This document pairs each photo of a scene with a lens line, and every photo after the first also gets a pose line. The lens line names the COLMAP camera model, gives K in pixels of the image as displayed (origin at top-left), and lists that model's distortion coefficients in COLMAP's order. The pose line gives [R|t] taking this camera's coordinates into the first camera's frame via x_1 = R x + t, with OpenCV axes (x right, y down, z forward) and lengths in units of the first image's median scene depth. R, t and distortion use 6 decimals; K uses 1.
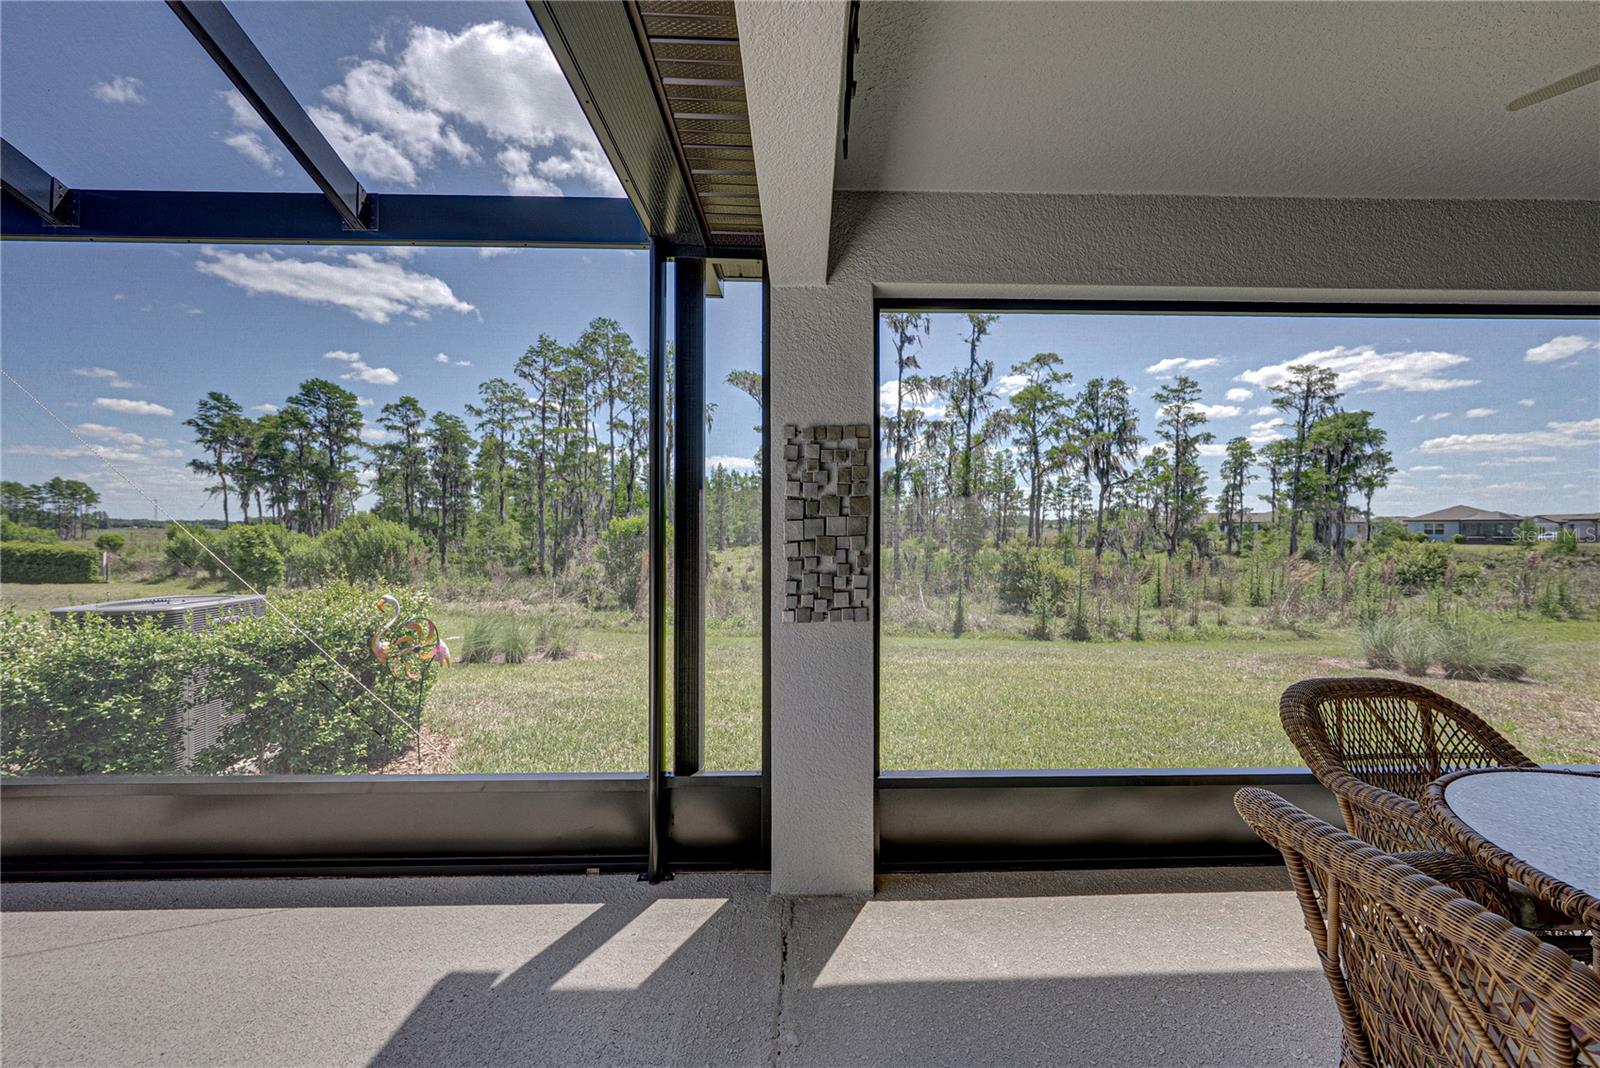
lens RADIAL K [[553.9, 0, 798.1], [0, 553.9, 528.6], [0, 0, 1]] dist [-0.001246, 0.000185]
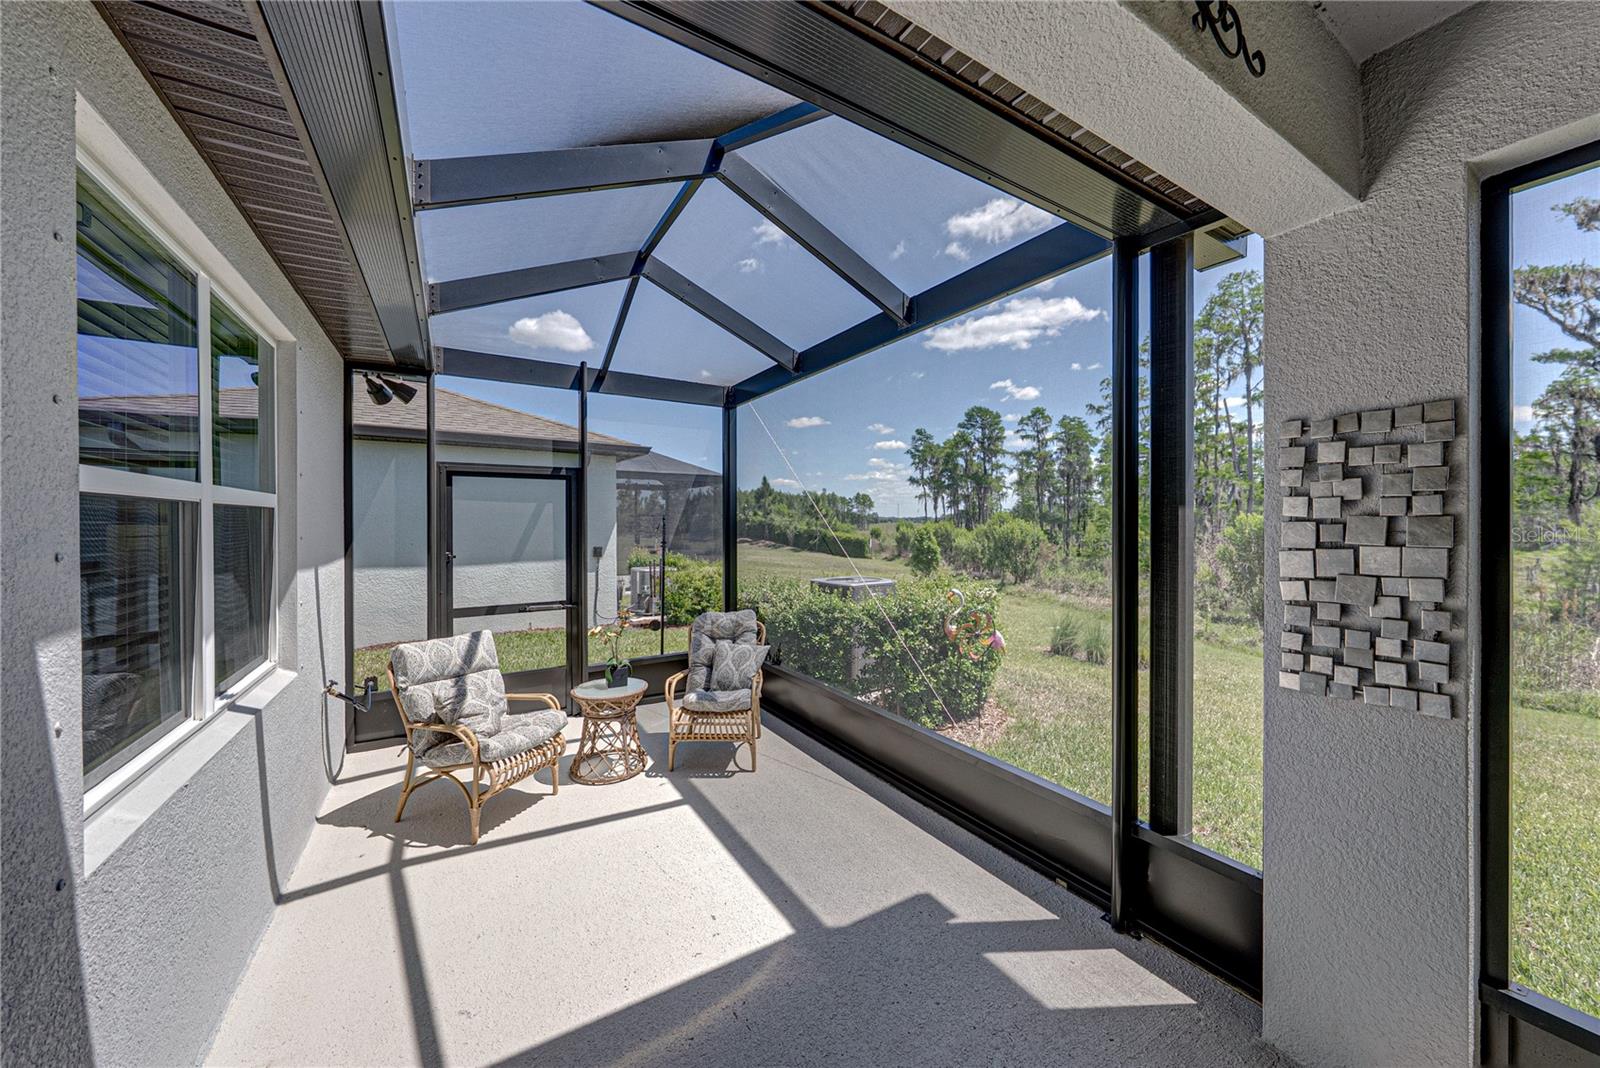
lens RADIAL K [[553.9, 0, 807.5], [0, 553.9, 530.0], [0, 0, 1]] dist [-0.001246, 0.000185]
pose [[0.519623, 0.007849, -0.854359, 0.021604], [0.005319, 0.999909, 0.012420, -0.004390], [0.854379, -0.010998, 0.519534, 0.005904]]
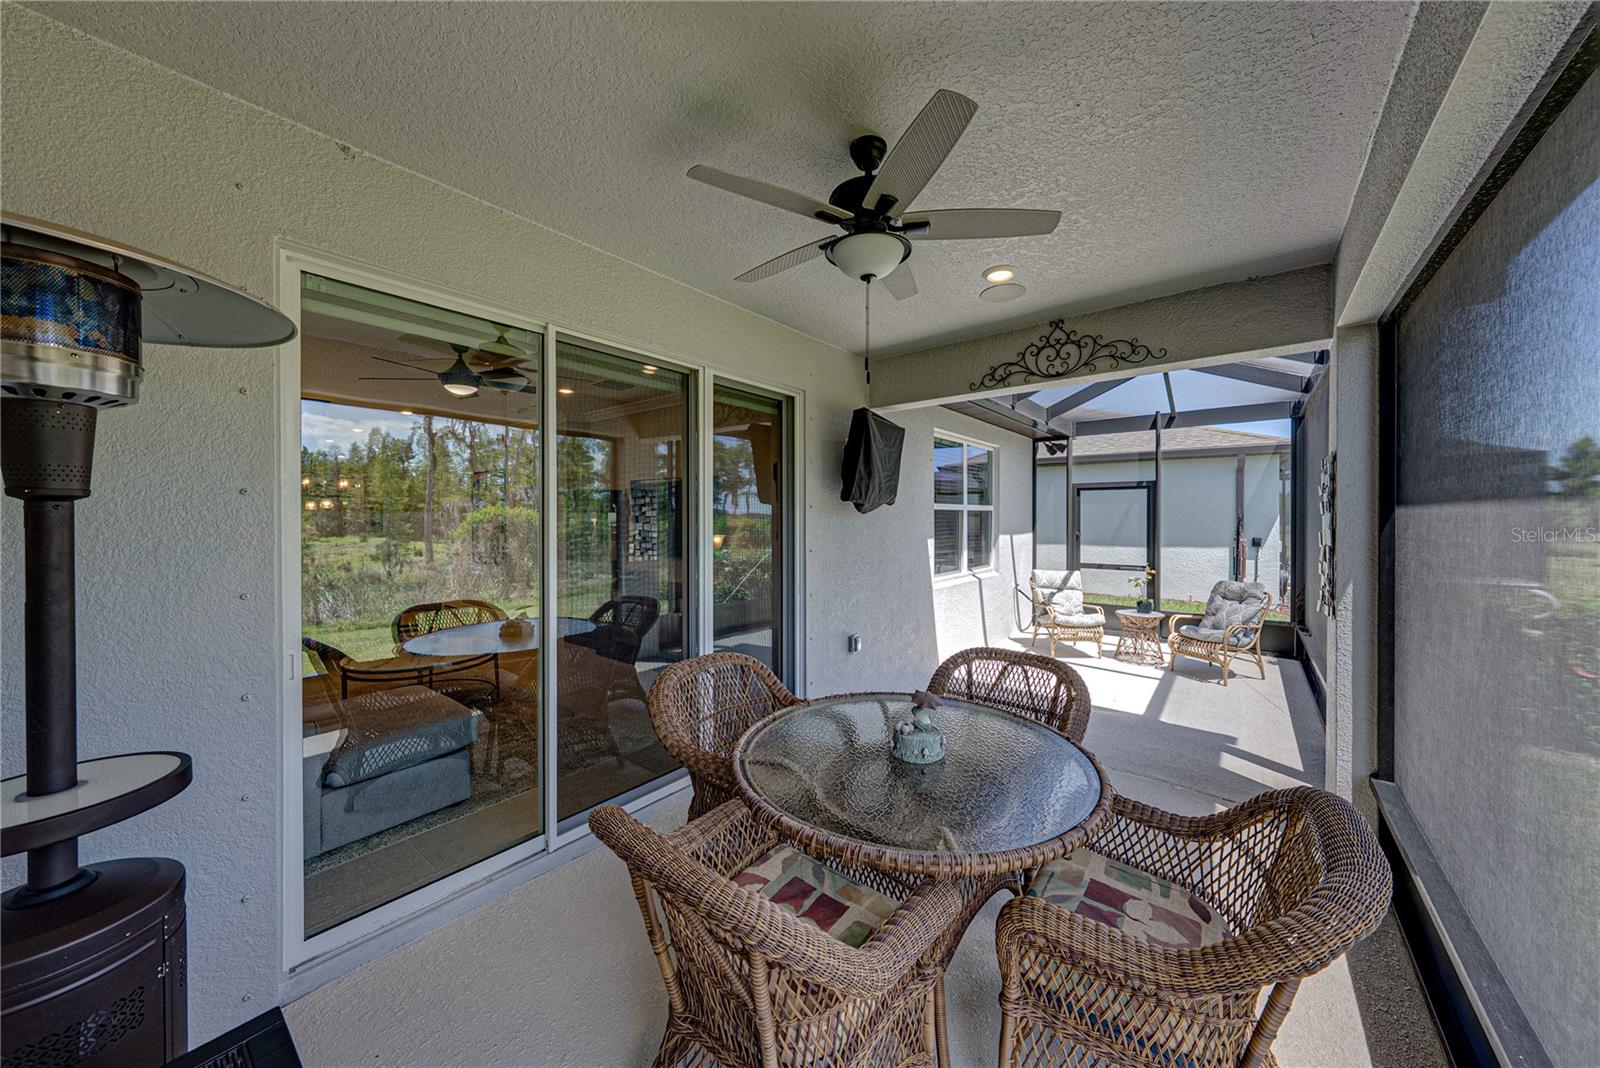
lens RADIAL K [[553.9, 0, 803.4], [0, 553.9, 521.2], [0, 0, 1]] dist [-0.001246, 0.000185]
pose [[-0.642472, 0.003949, -0.766299, 0.140791], [0.002336, 0.999992, 0.003195, -0.003712], [0.766306, 0.000263, -0.642476, 0.072702]]
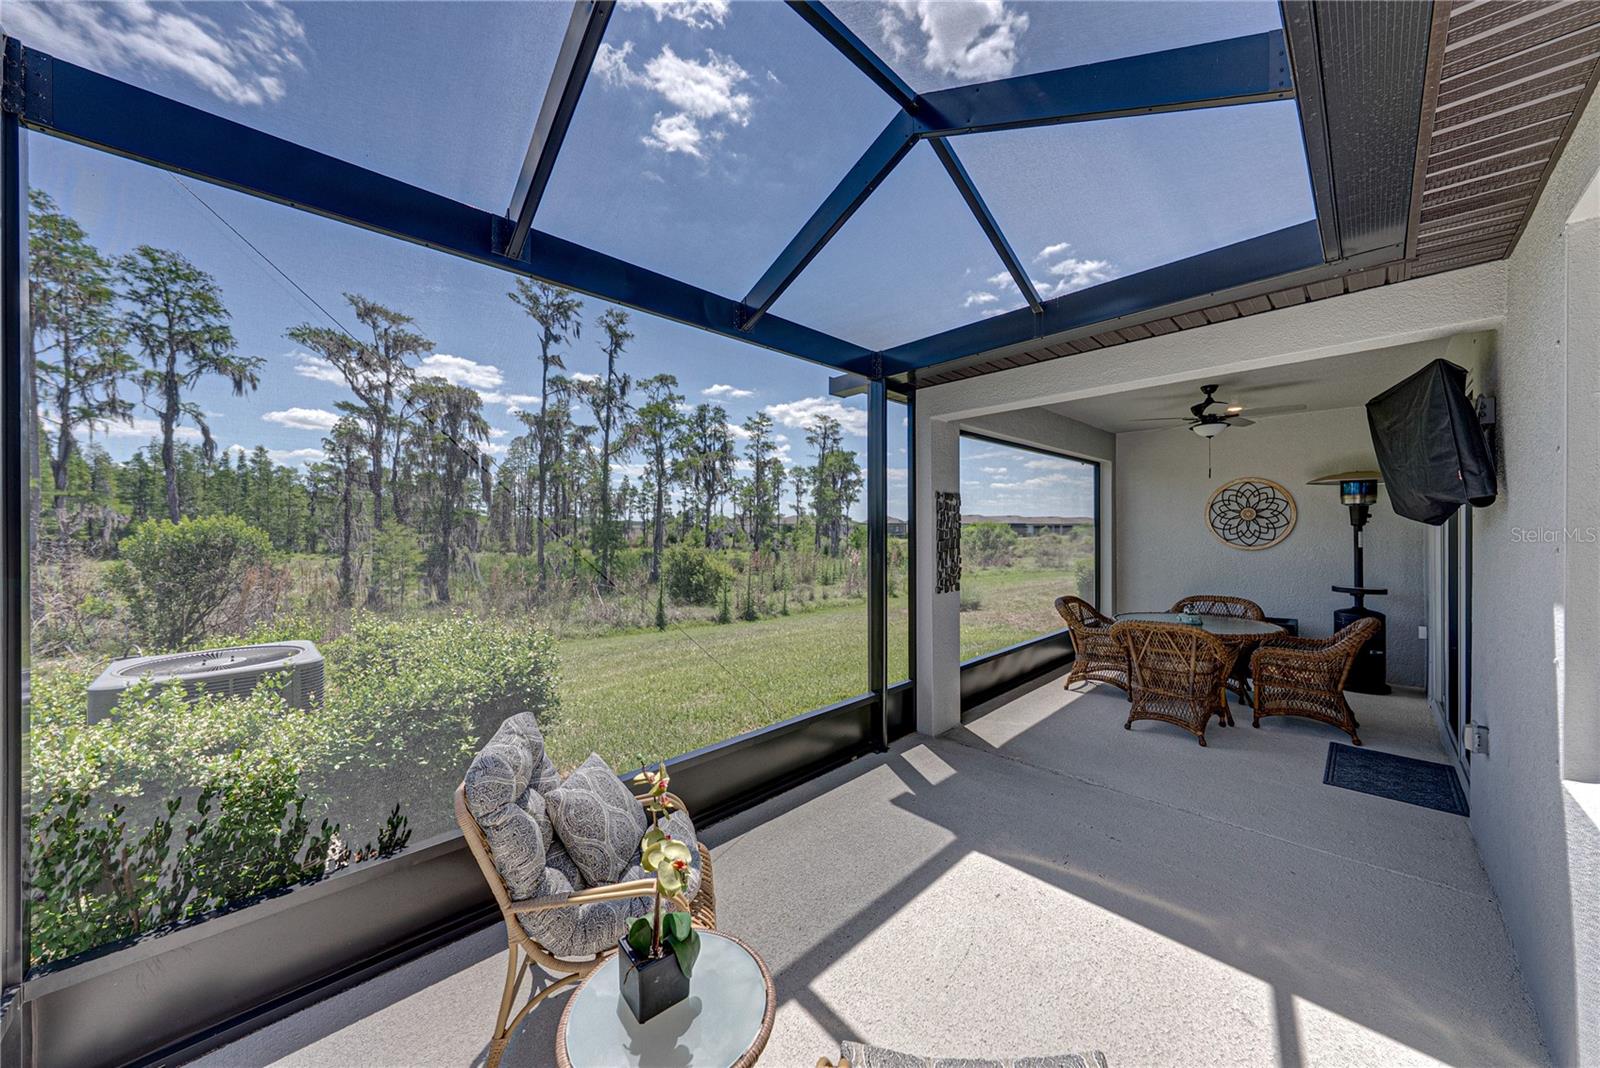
lens RADIAL K [[553.9, 0, 803.5], [0, 553.9, 531.7], [0, 0, 1]] dist [-0.001246, 0.000185]
pose [[0.729877, -0.006820, 0.683545, -0.133485], [0.003961, 0.999976, 0.005747, -0.004789], [-0.683567, -0.001487, 0.729886, -0.007105]]
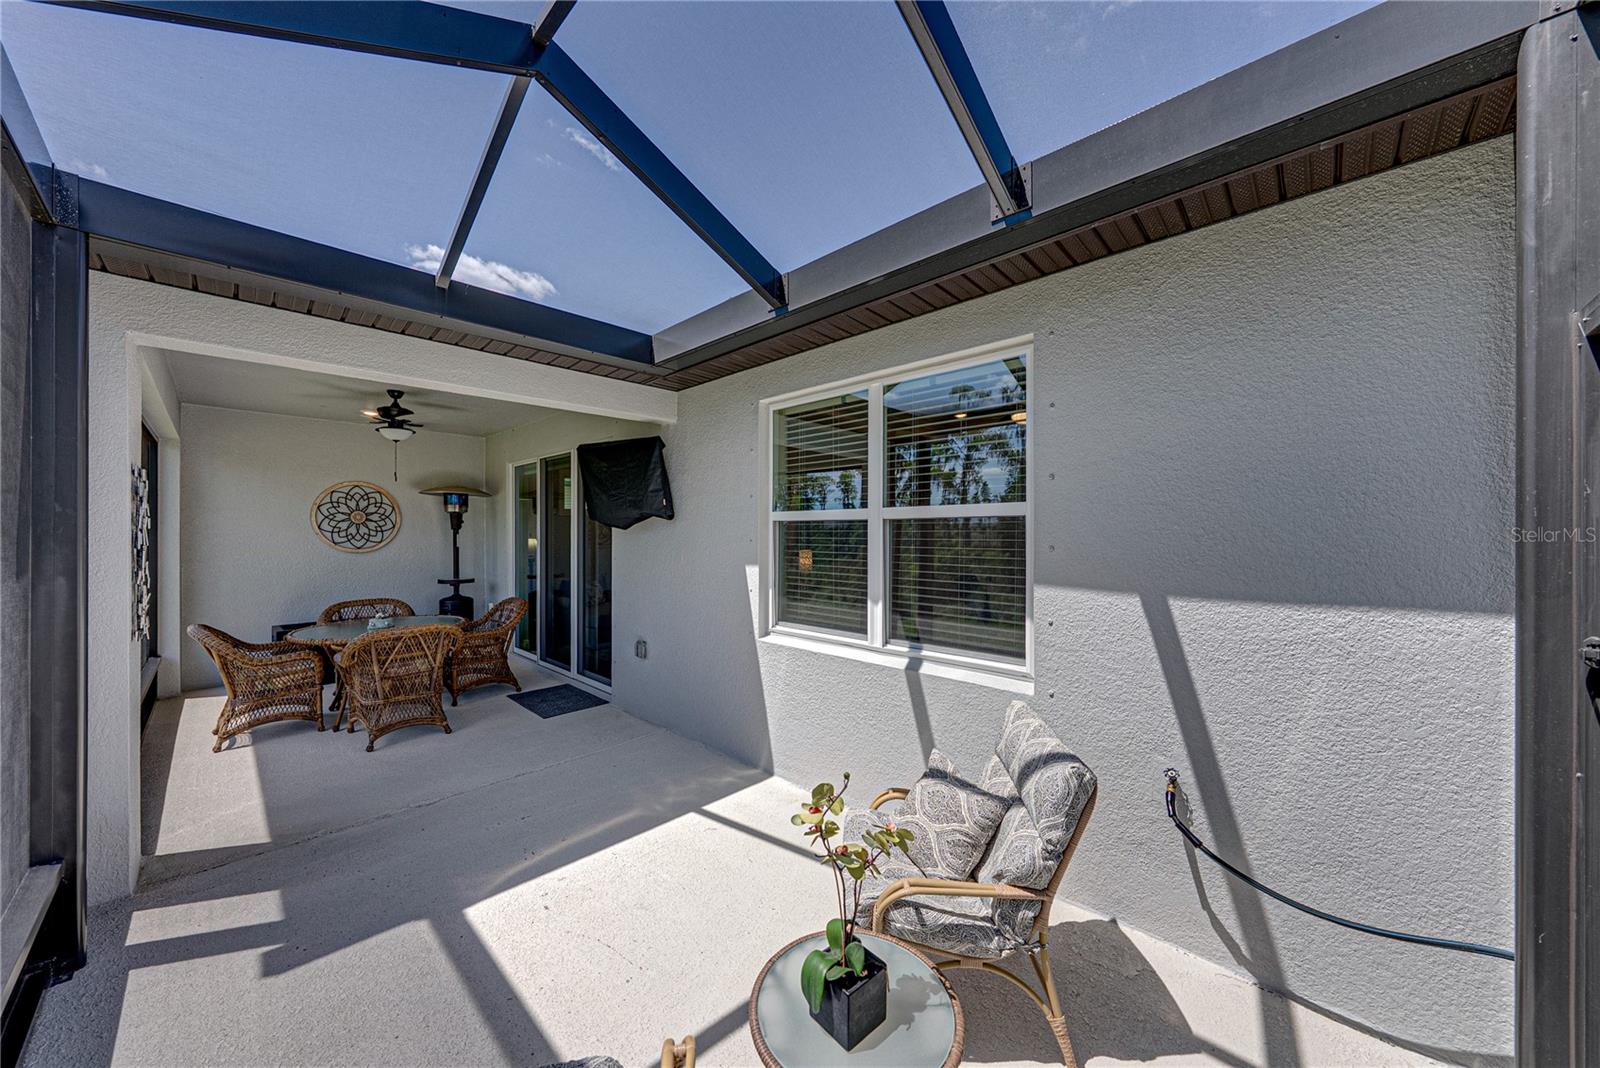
lens RADIAL K [[553.9, 0, 802.3], [0, 553.9, 534.7], [0, 0, 1]] dist [-0.001246, 0.000185]
pose [[-0.709689, -0.005050, 0.704497, -0.138710], [-0.002867, 0.999987, 0.004280, -0.004281], [-0.704510, 0.001018, -0.709694, 0.066942]]
